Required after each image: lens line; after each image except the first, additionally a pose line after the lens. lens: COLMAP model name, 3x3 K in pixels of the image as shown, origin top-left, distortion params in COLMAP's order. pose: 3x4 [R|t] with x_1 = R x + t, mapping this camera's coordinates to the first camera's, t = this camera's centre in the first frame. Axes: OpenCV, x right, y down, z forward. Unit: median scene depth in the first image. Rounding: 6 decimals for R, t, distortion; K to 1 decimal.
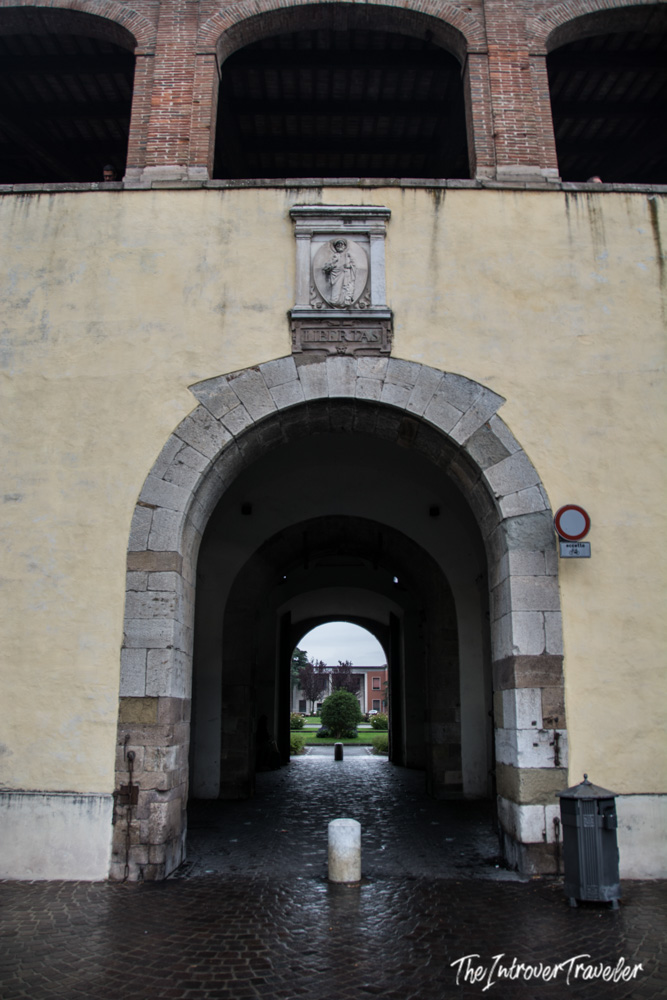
lens RADIAL K [[762.4, 0, 330.1], [0, 762.4, 498.2], [0, 0, 1]] dist [-0.091184, 0.011983]
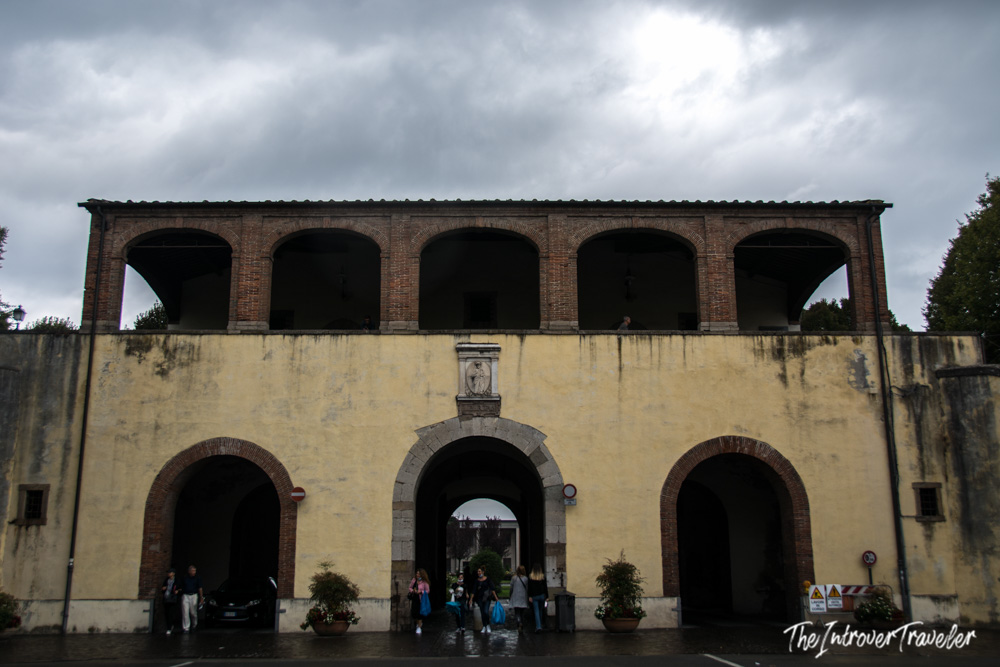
lens RADIAL K [[960.9, 0, 498.3], [0, 960.9, 334.5], [0, 0, 1]] dist [-0.019279, 0.000000]
pose [[0.999768, -0.001729, 0.021449, 0.011653], [0.001030, 0.999470, 0.032547, -0.534576], [-0.021494, -0.032517, 0.999240, -1.965107]]
